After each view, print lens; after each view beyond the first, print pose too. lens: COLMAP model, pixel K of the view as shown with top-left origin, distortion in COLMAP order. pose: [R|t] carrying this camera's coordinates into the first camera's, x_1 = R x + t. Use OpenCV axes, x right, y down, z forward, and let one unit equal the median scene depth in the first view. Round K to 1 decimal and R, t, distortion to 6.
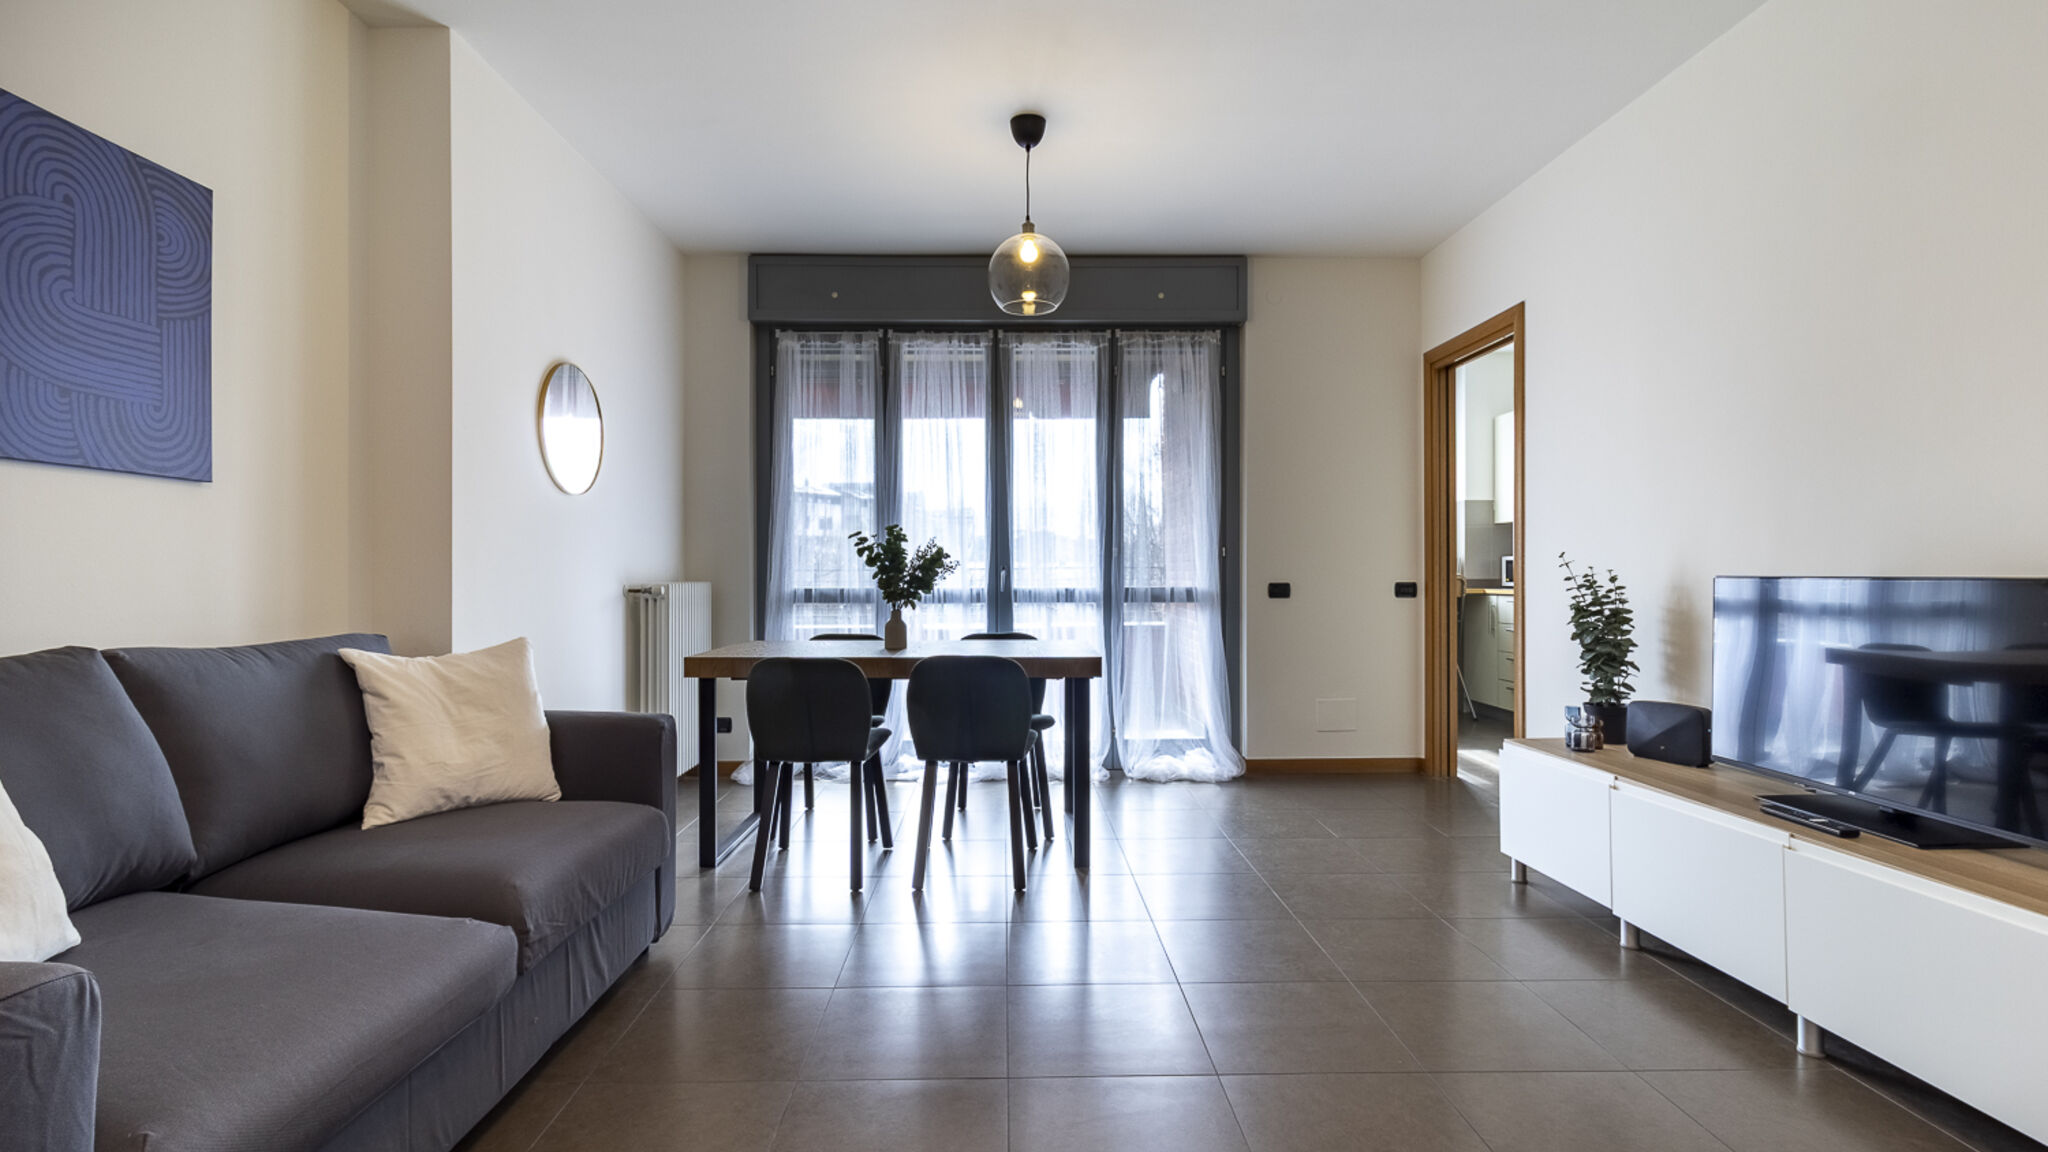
lens RADIAL K [[945.8, 0, 1020.8], [0, 945.8, 575.4], [0, 0, 1]] dist [0.002423, 0.001090]
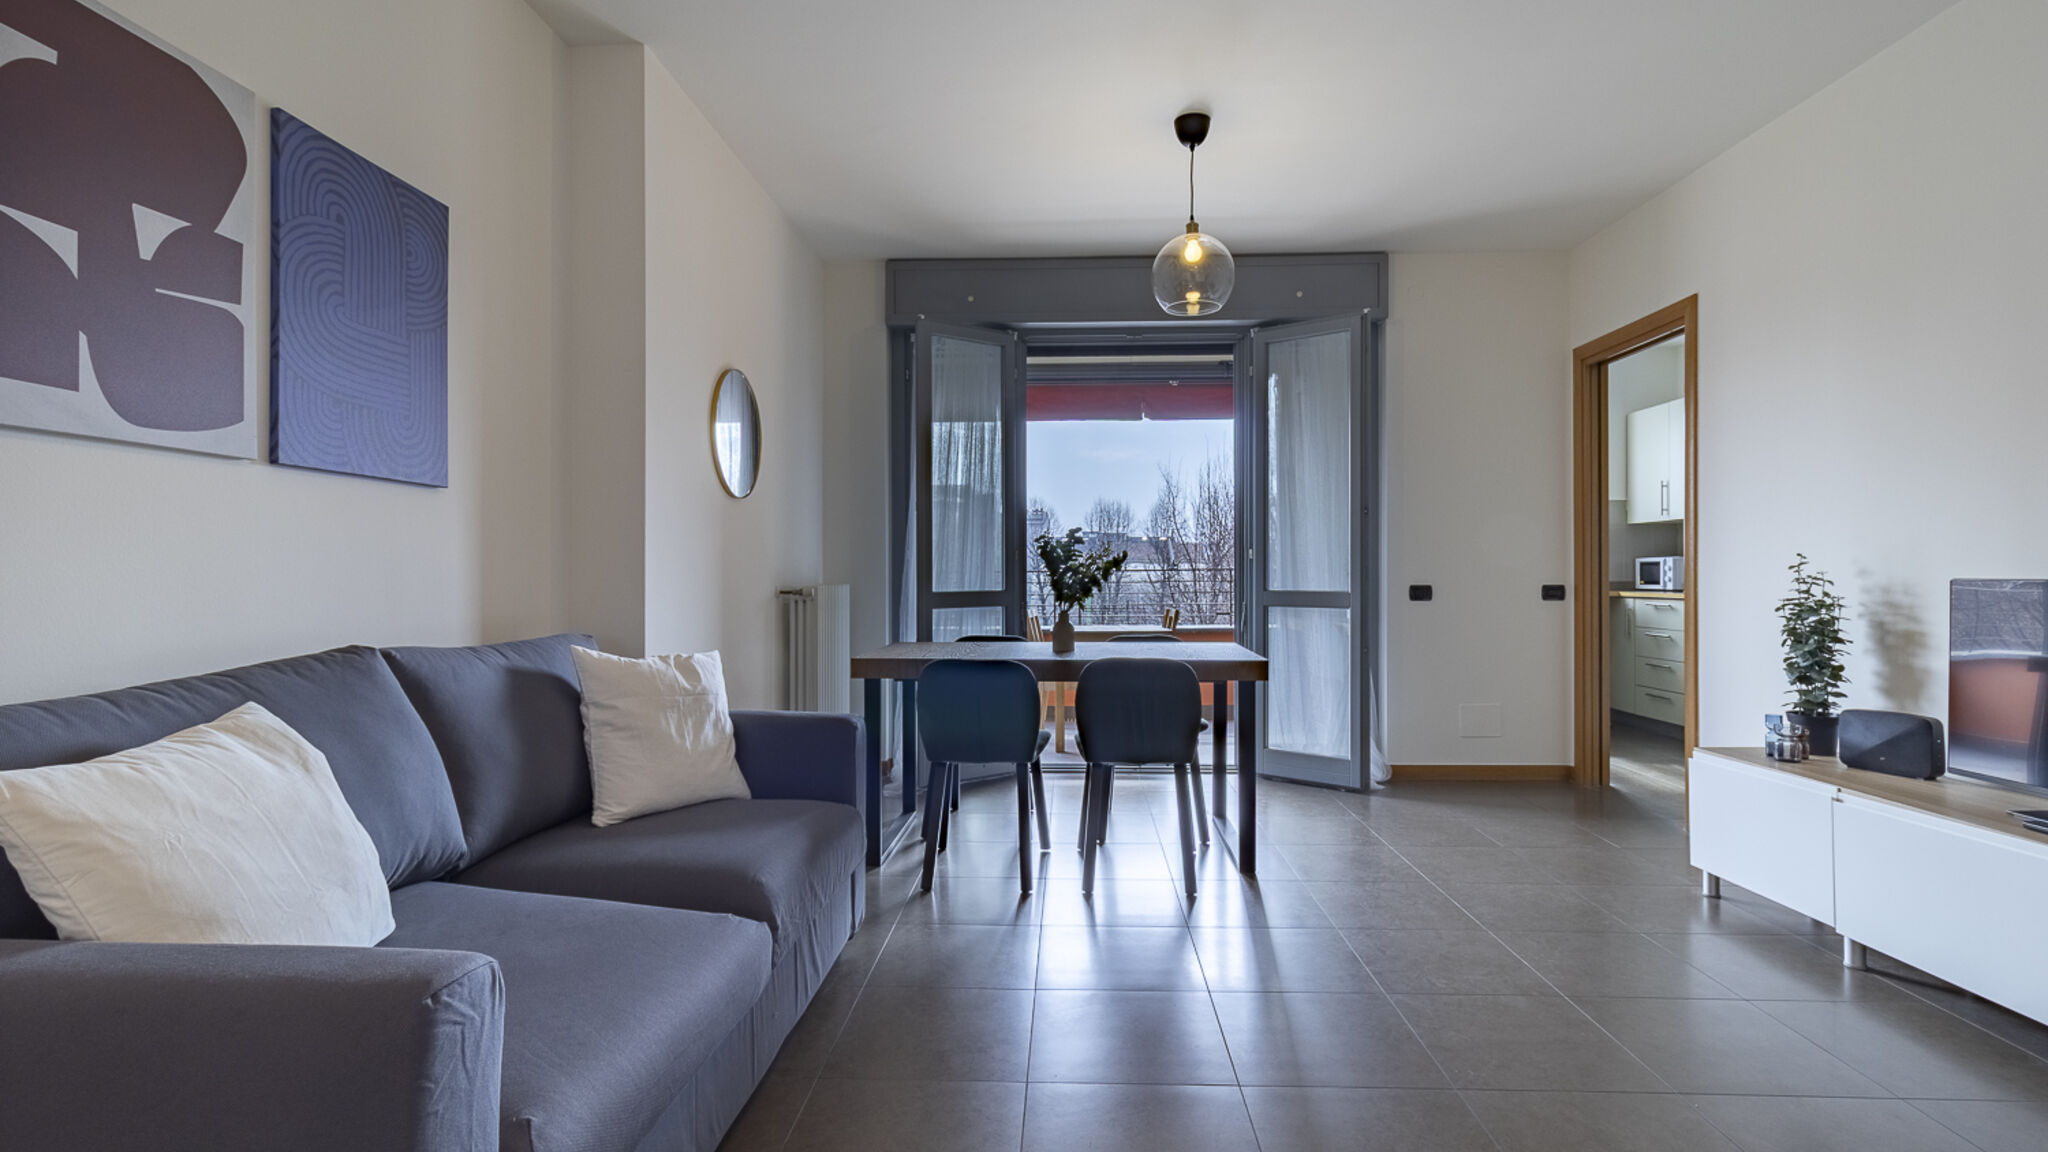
lens RADIAL K [[944.7, 0, 1038.3], [0, 944.7, 576.9], [0, 0, 1]] dist [0.002125, 0.000544]
pose [[0.998490, 0.000436, -0.054933, -0.110293], [-0.000455, 1.000000, -0.000344, -0.000521], [0.054933, 0.000368, 0.998490, 0.000850]]
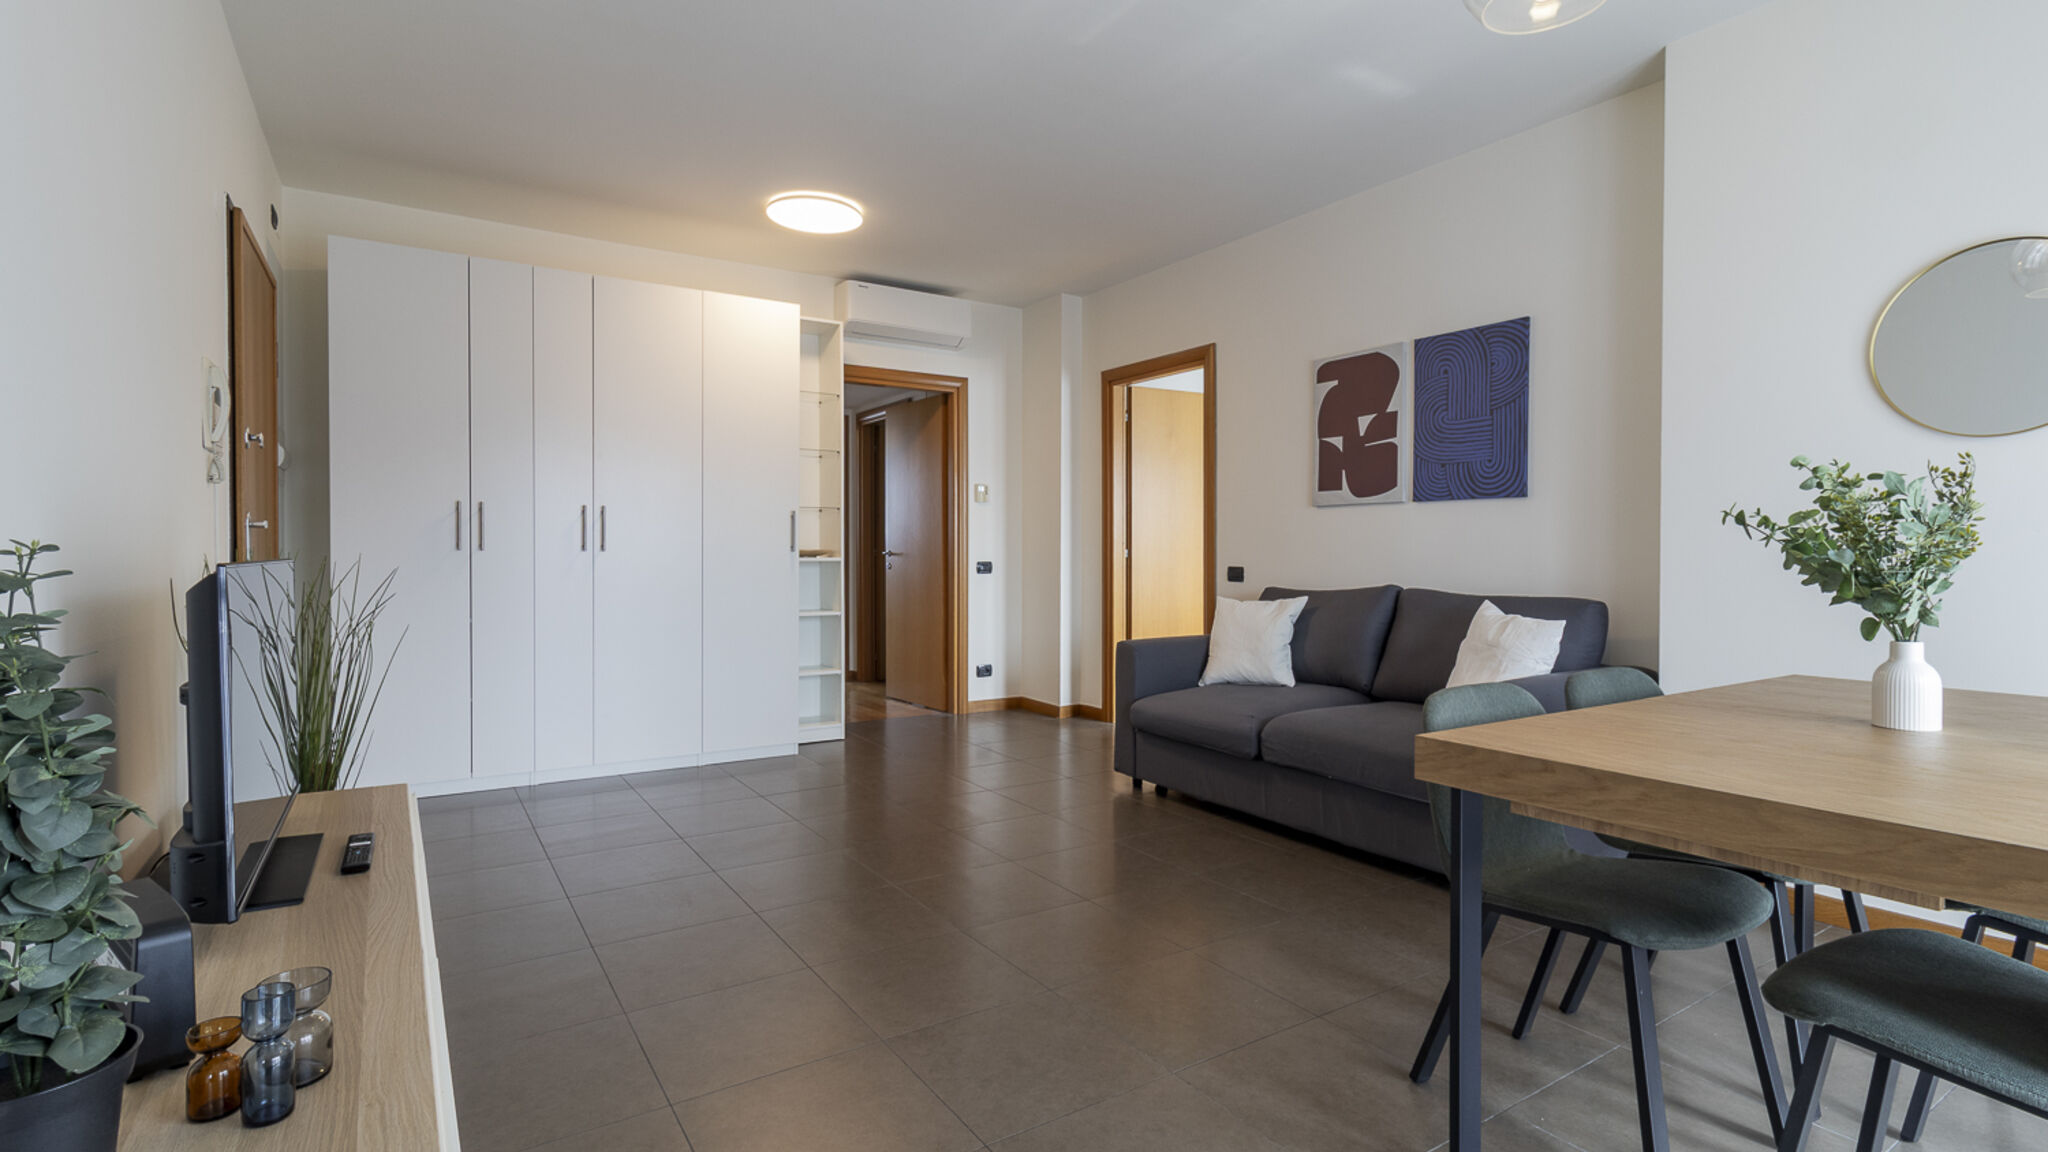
lens RADIAL K [[969.0, 0, 1018.3], [0, 969.0, 564.6], [0, 0, 1]] dist [-0.000786, 0.000126]
pose [[-0.852964, 0.008214, -0.521904, 0.555131], [-0.001639, 0.999829, 0.018415, -0.008426], [0.521966, 0.016562, -0.852805, 1.443371]]
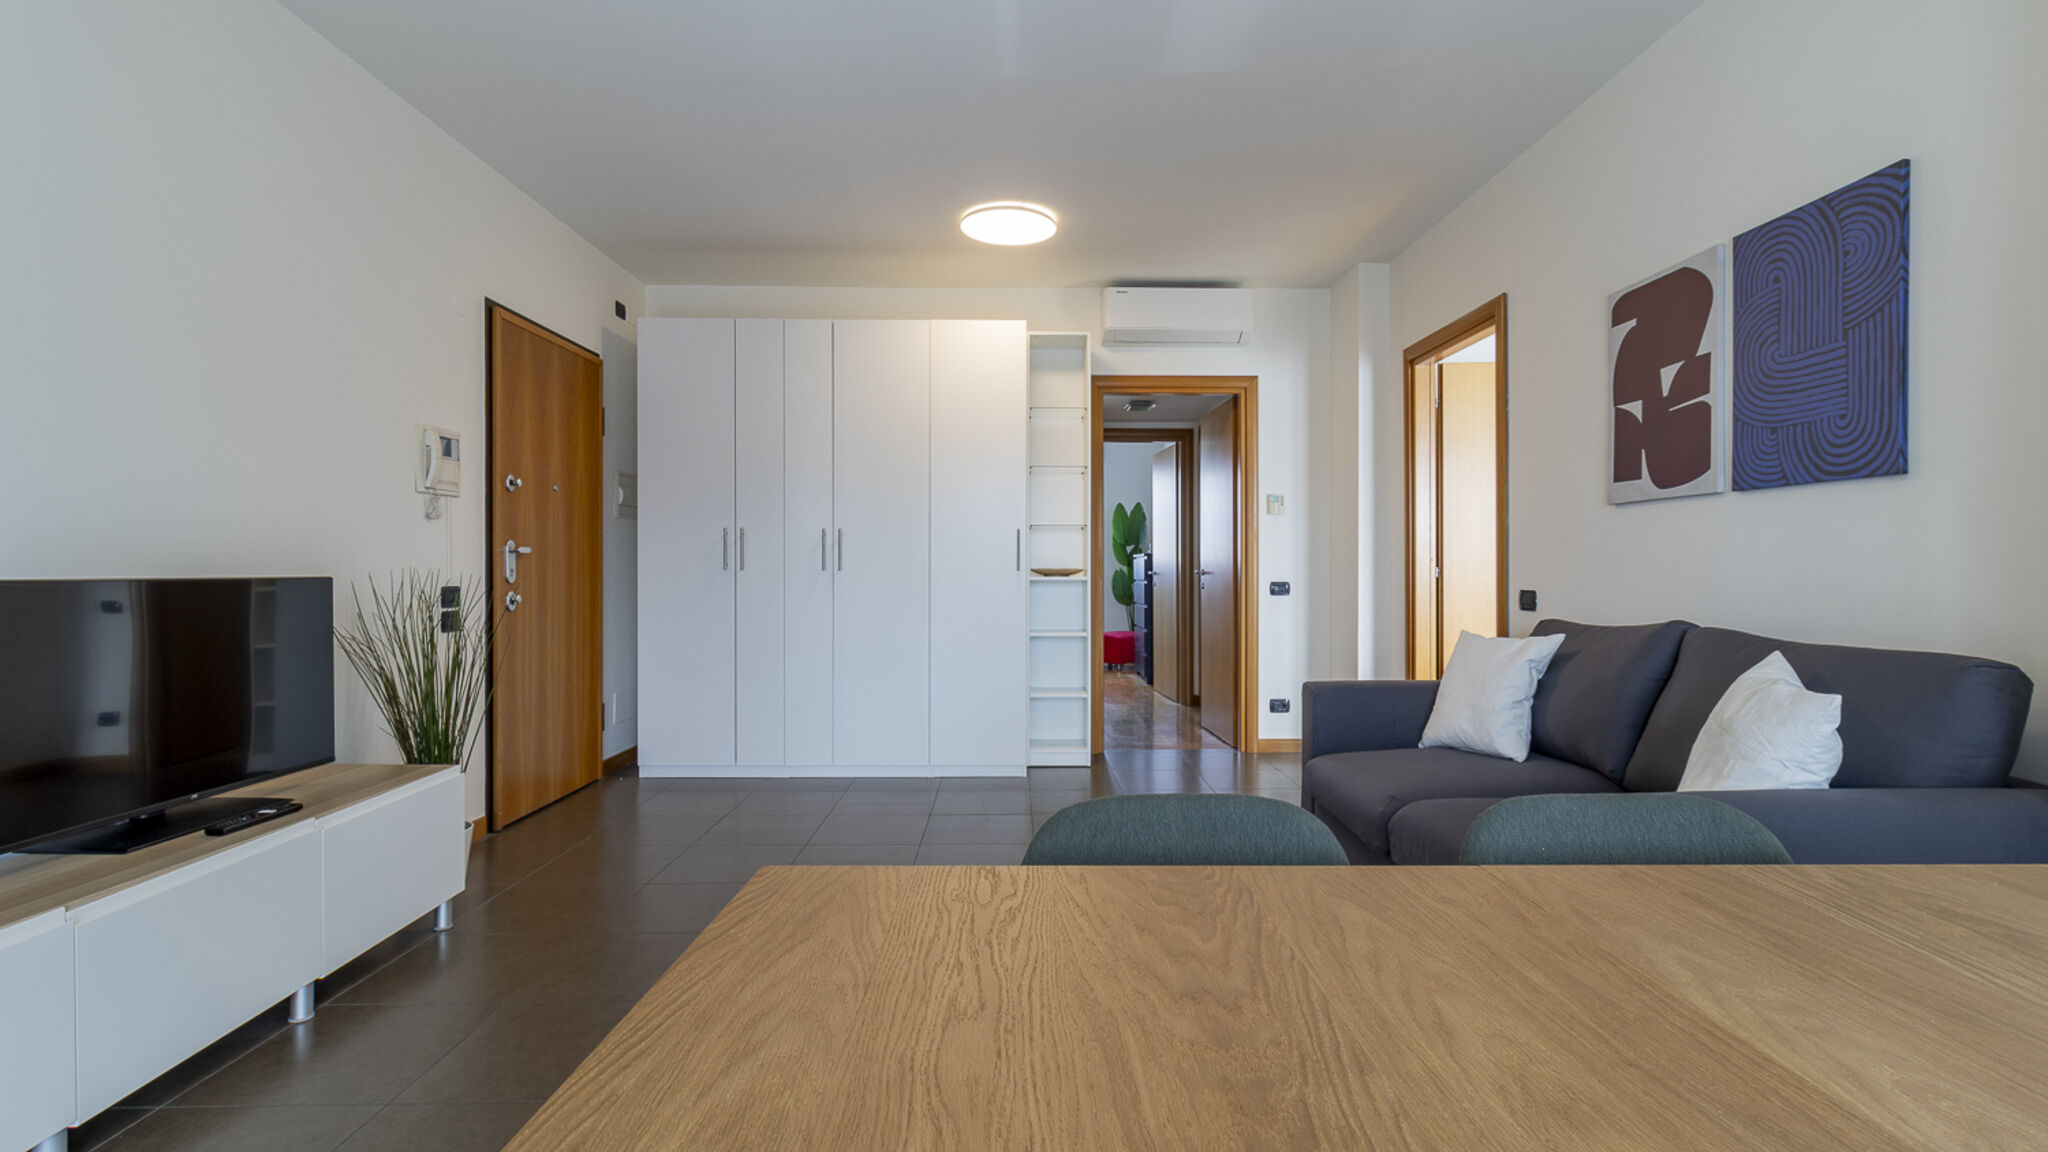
lens RADIAL K [[945.8, 0, 1020.8], [0, 945.8, 575.4], [0, 0, 1]] dist [0.002423, 0.001090]
pose [[-0.999917, 0.002601, 0.012606, -0.000366], [0.002730, 0.999943, 0.010293, -0.007946], [-0.012578, 0.010327, -0.999868, 1.428258]]
